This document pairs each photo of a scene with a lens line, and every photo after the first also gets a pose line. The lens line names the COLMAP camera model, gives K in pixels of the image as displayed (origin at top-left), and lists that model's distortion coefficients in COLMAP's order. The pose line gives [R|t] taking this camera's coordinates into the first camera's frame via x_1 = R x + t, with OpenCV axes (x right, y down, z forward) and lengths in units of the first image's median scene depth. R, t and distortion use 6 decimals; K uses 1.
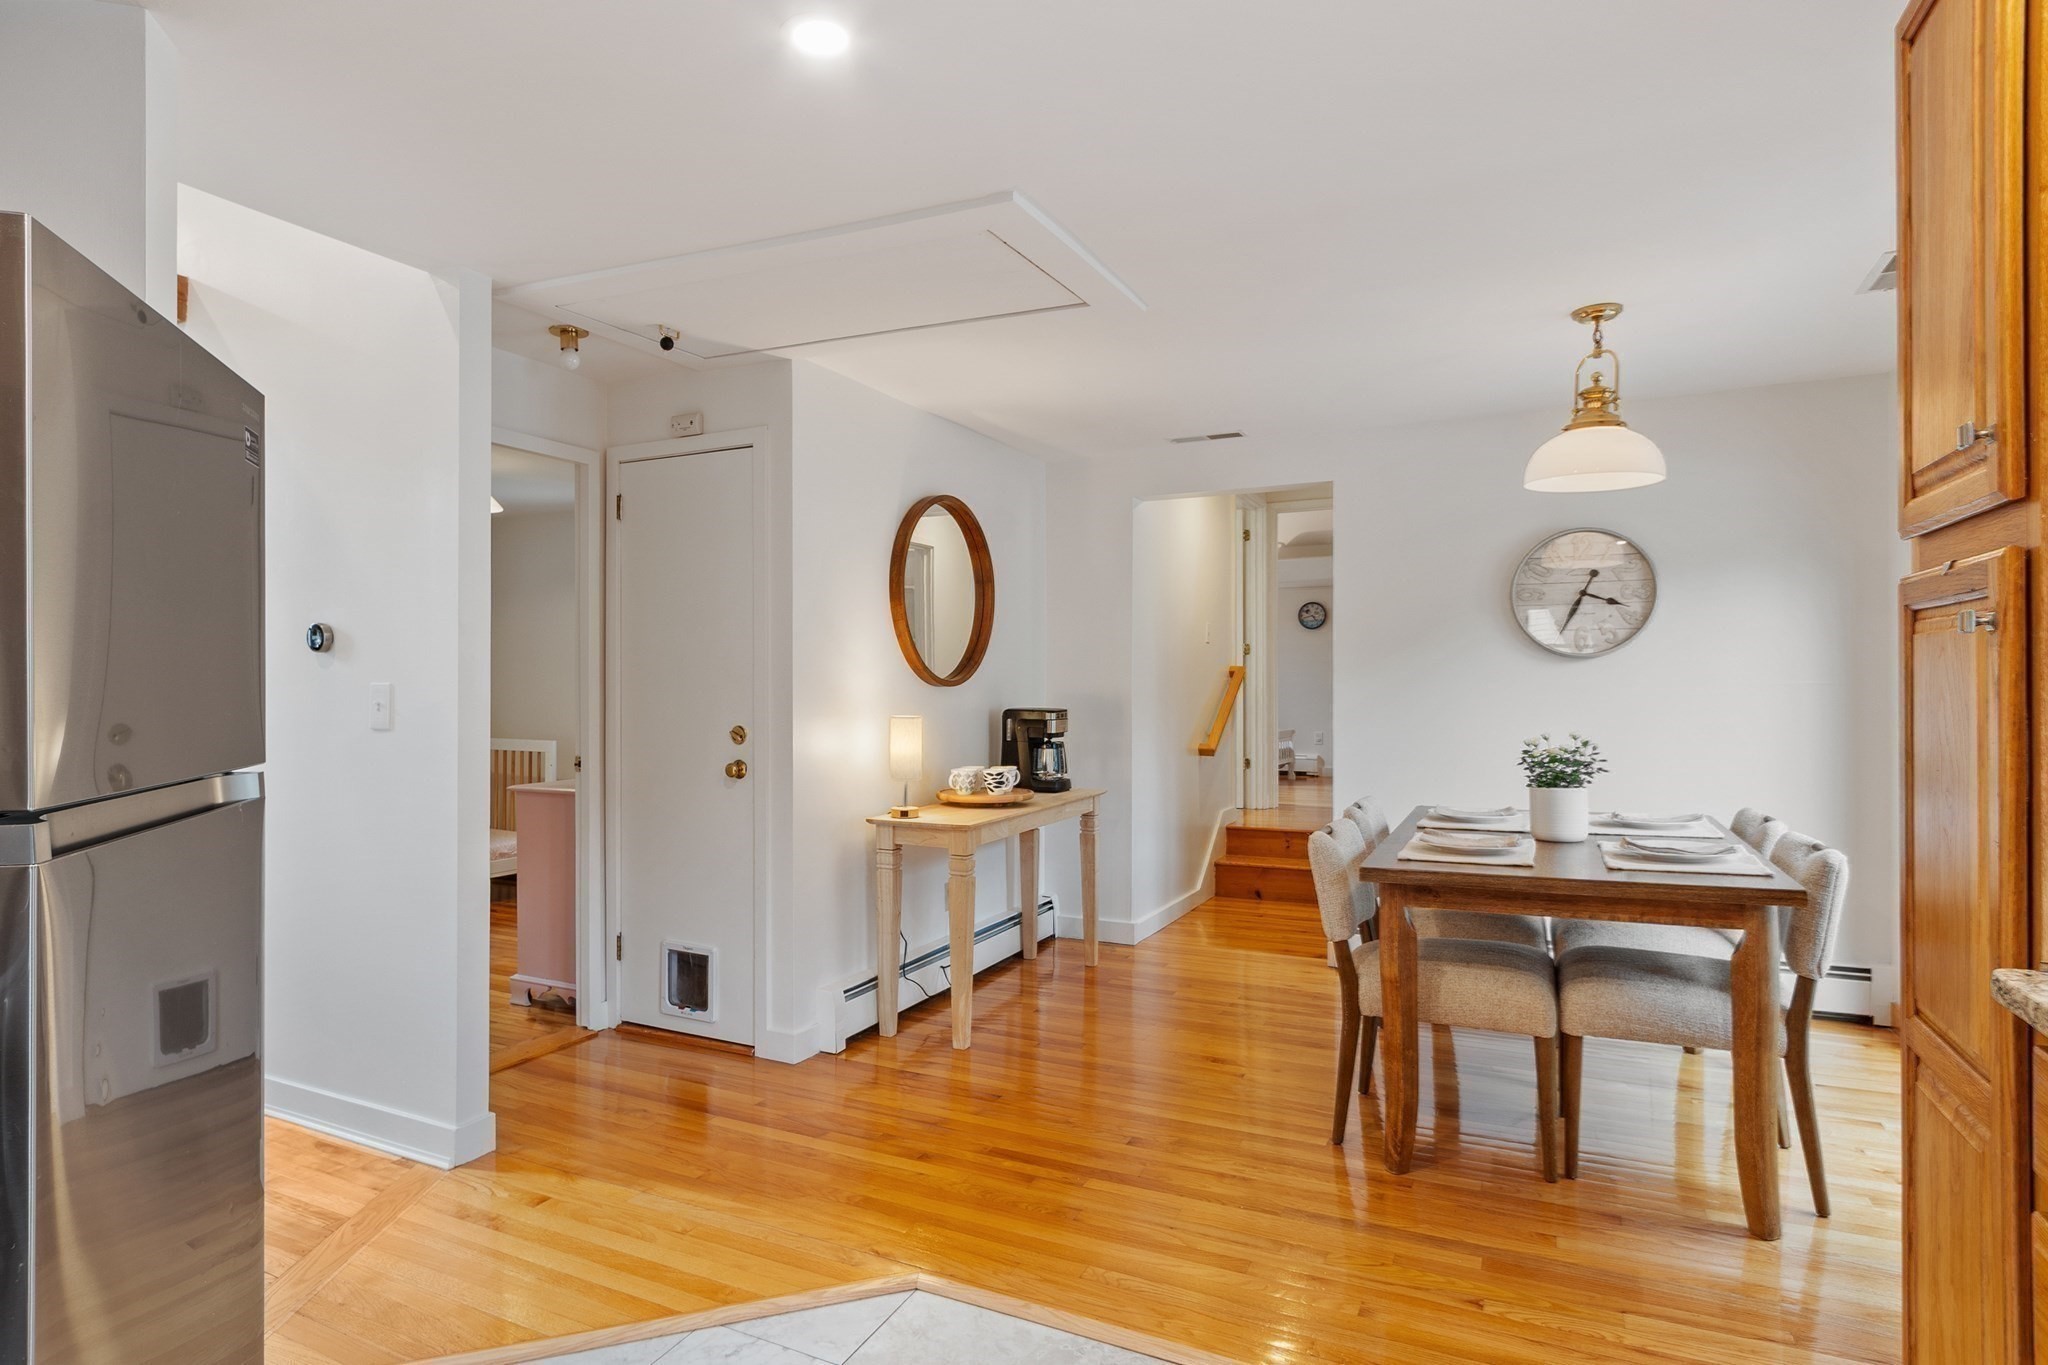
lens RADIAL K [[1133.4, 0, 967.4], [0, 1133.4, 683.1], [0, 0, 1]] dist [0.002818, 0.000968]
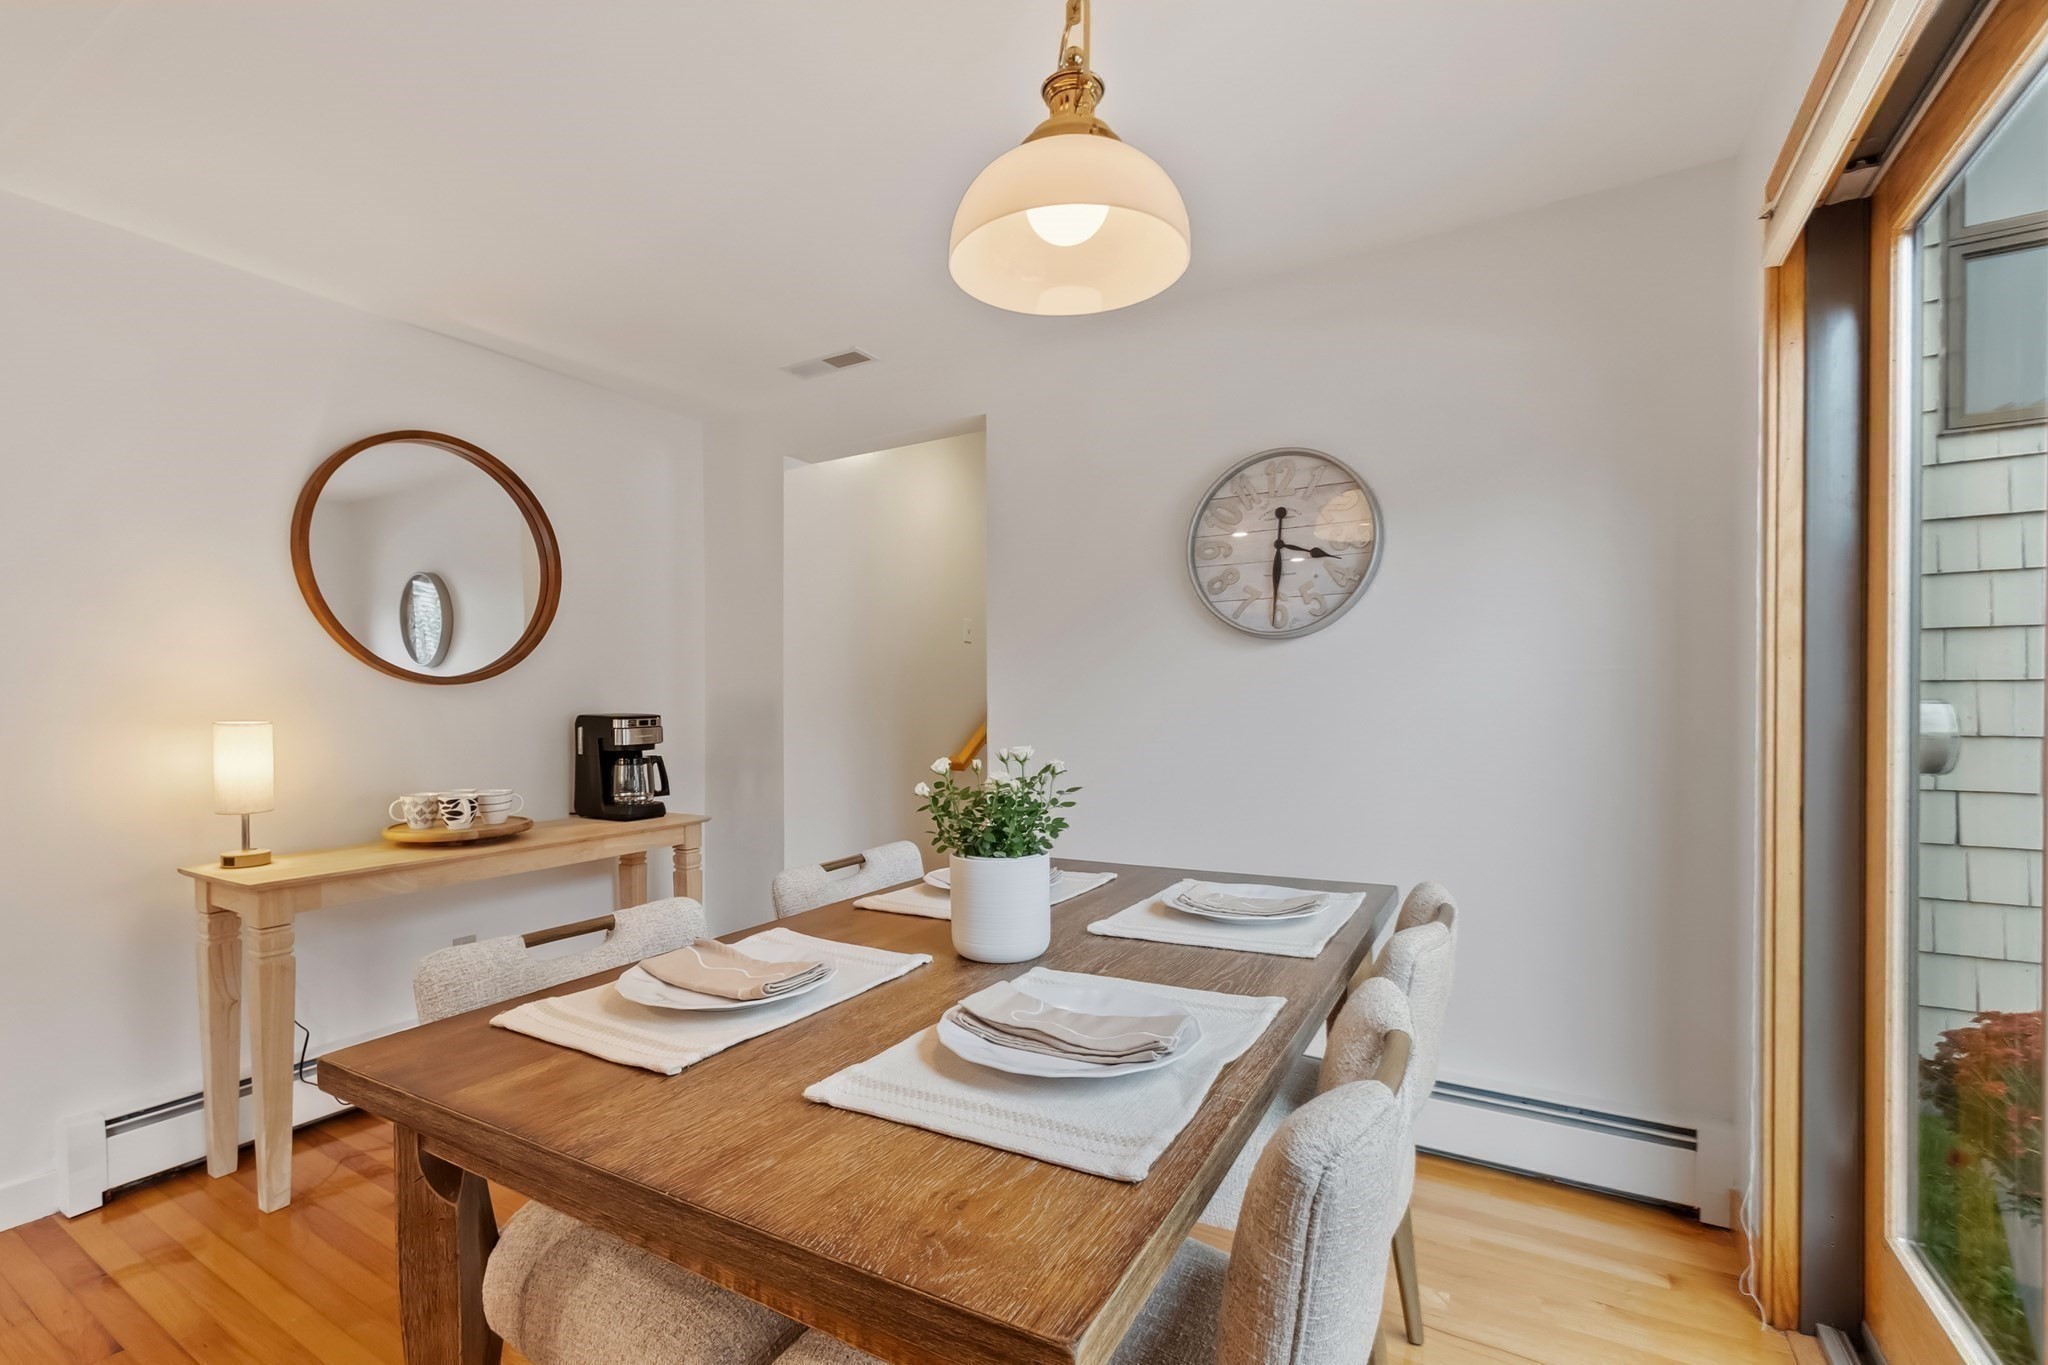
lens RADIAL K [[911.1, 0, 955.5], [0, 911.1, 715.9], [0, 0, 1]] dist [0.008405, 0.000269]
pose [[0.996285, -0.003494, -0.086049, 0.405018], [0.005226, 0.999788, 0.019916, 0.014150], [0.085961, -0.020292, 0.996092, 0.438334]]
